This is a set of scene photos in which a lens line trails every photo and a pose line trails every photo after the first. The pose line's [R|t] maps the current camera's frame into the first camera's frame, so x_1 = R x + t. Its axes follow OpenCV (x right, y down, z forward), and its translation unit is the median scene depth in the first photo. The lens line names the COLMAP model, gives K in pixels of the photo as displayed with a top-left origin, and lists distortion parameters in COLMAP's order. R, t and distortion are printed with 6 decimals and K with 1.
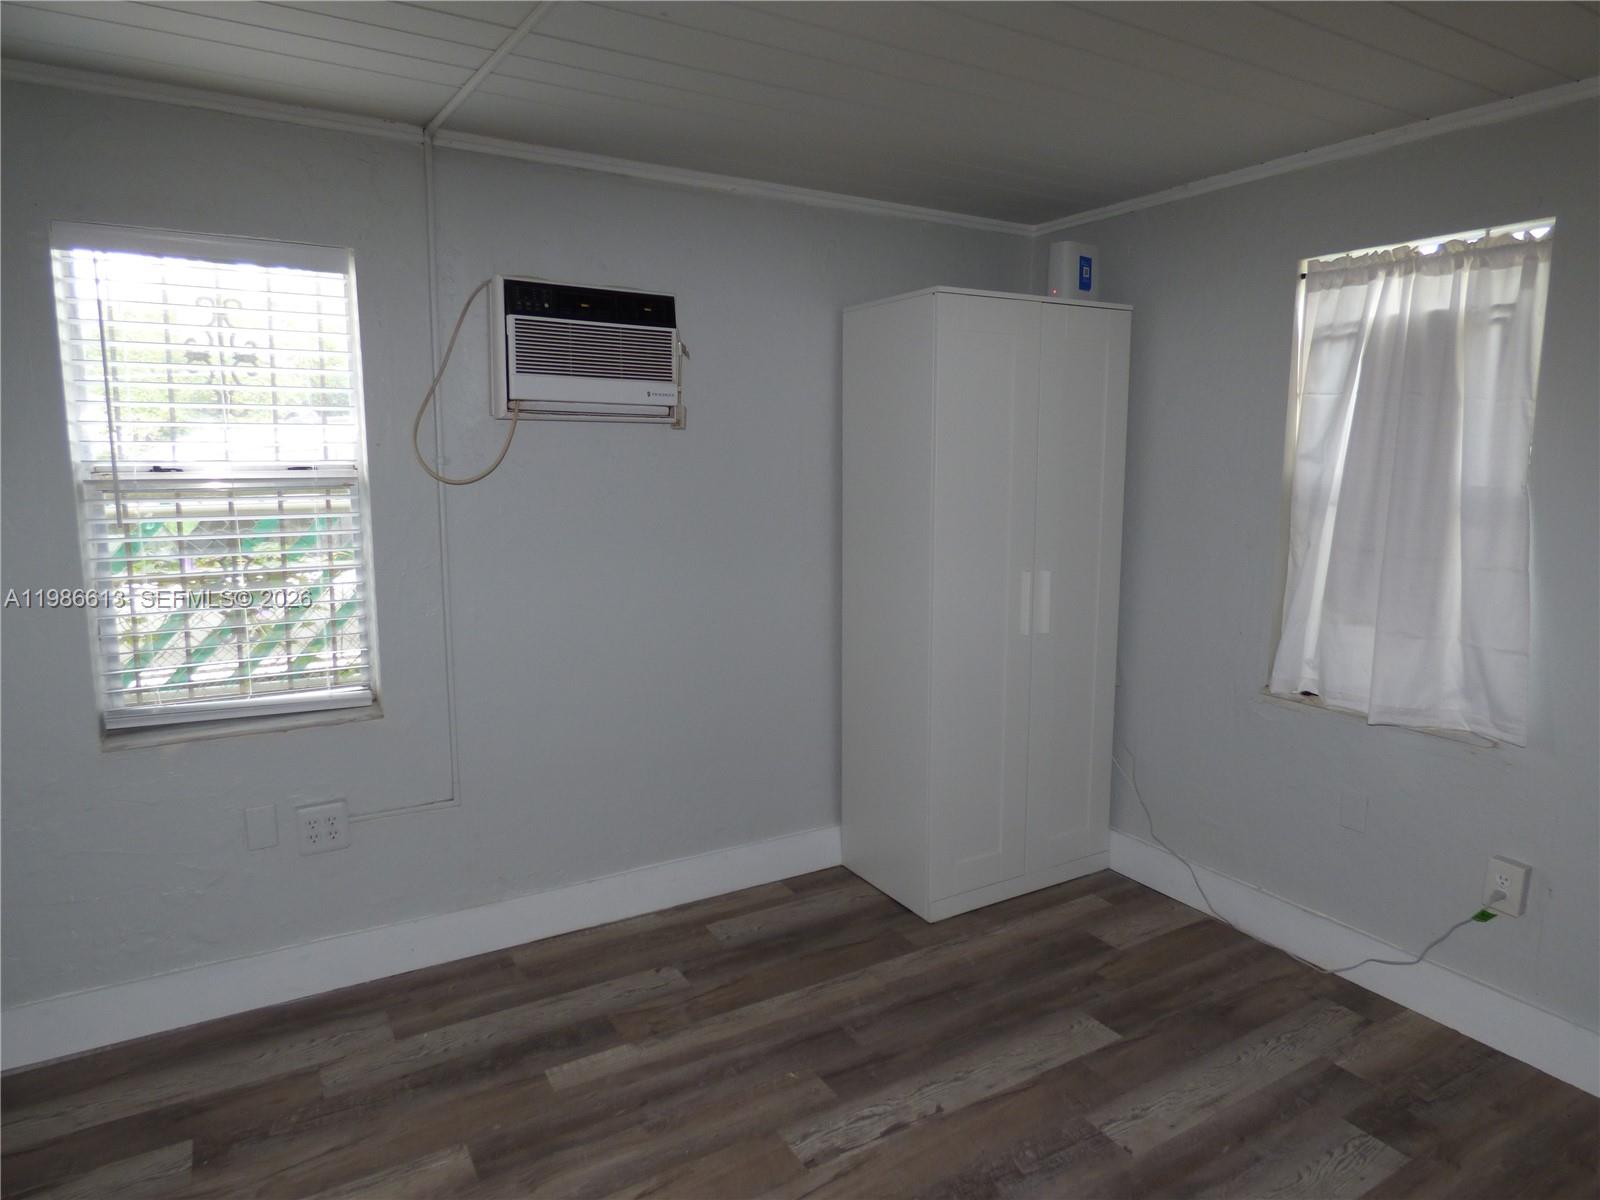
lens RADIAL K [[960.7, 0, 779.1], [0, 960.7, 568.0], [0, 0, 1]] dist [-0.006858, -0.004391]
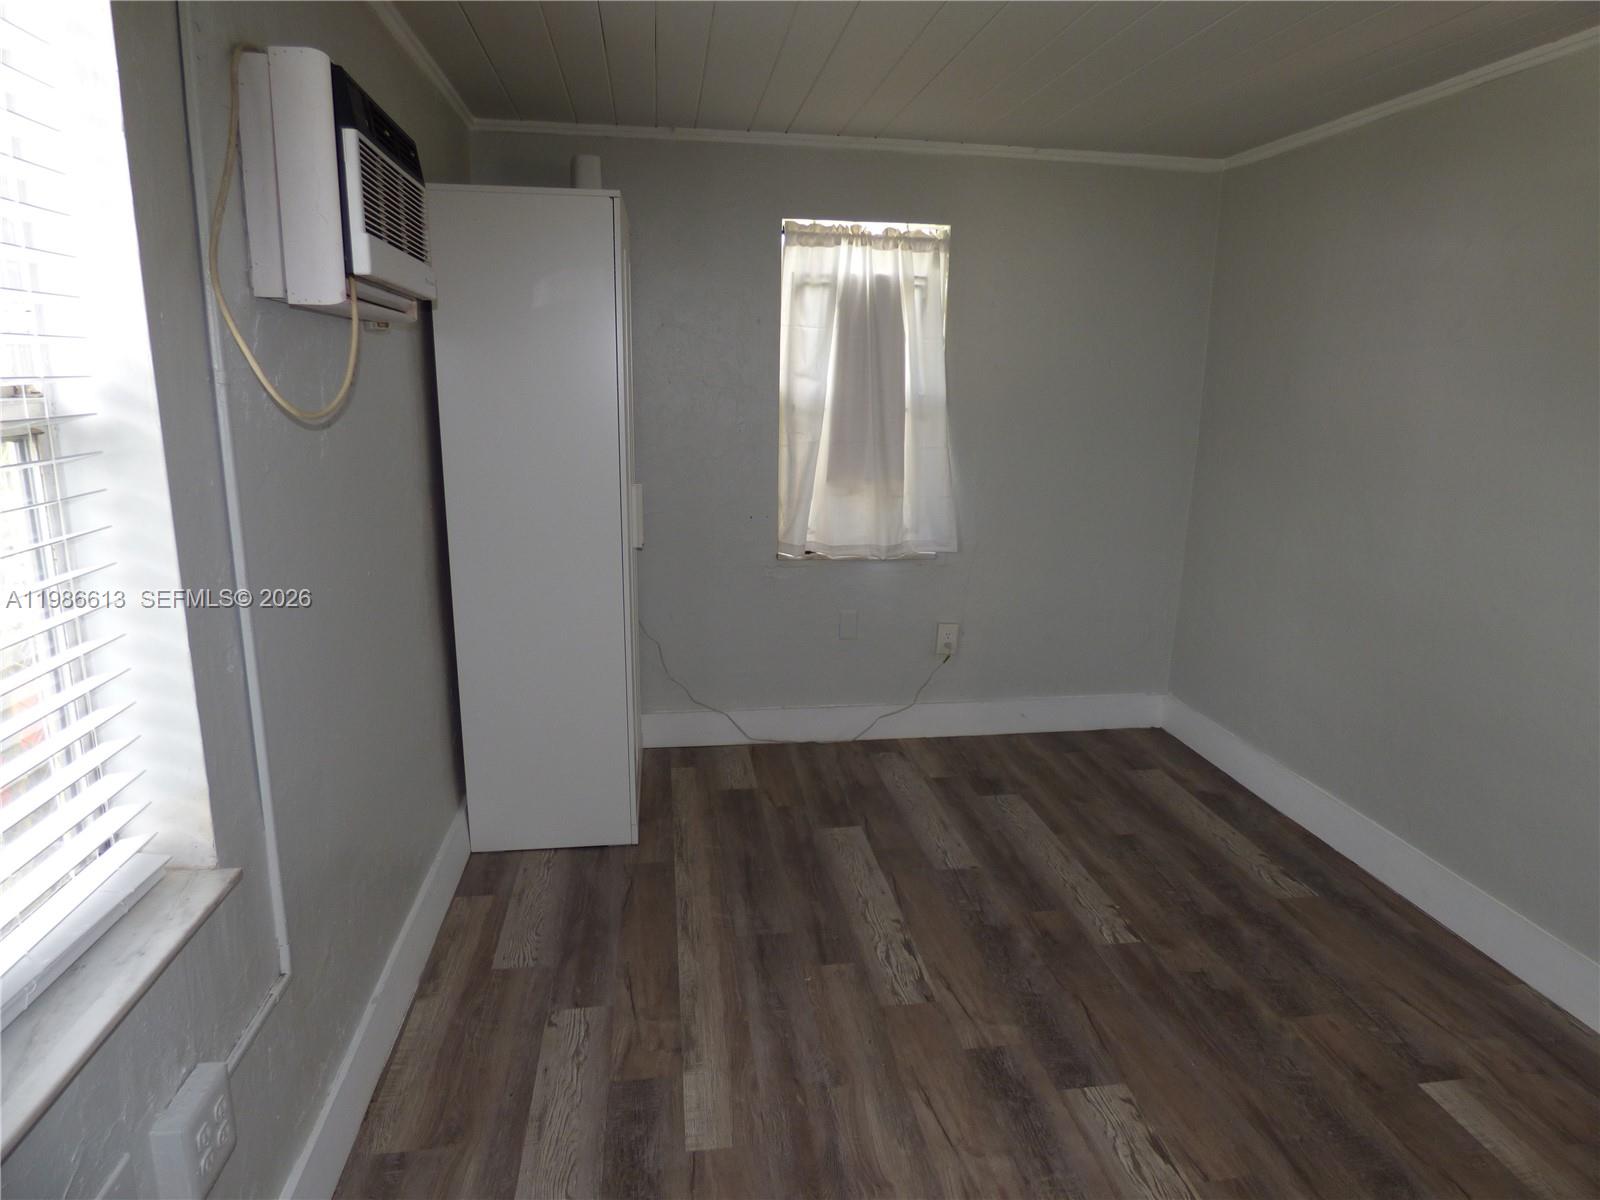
lens RADIAL K [[960.7, 0, 779.9], [0, 960.7, 591.2], [0, 0, 1]] dist [-0.006858, -0.004391]
pose [[0.390347, -0.199334, 0.898830, -0.766193], [0.102434, 0.979622, 0.172766, -0.060636], [-0.914951, 0.024632, 0.402811, 0.537648]]
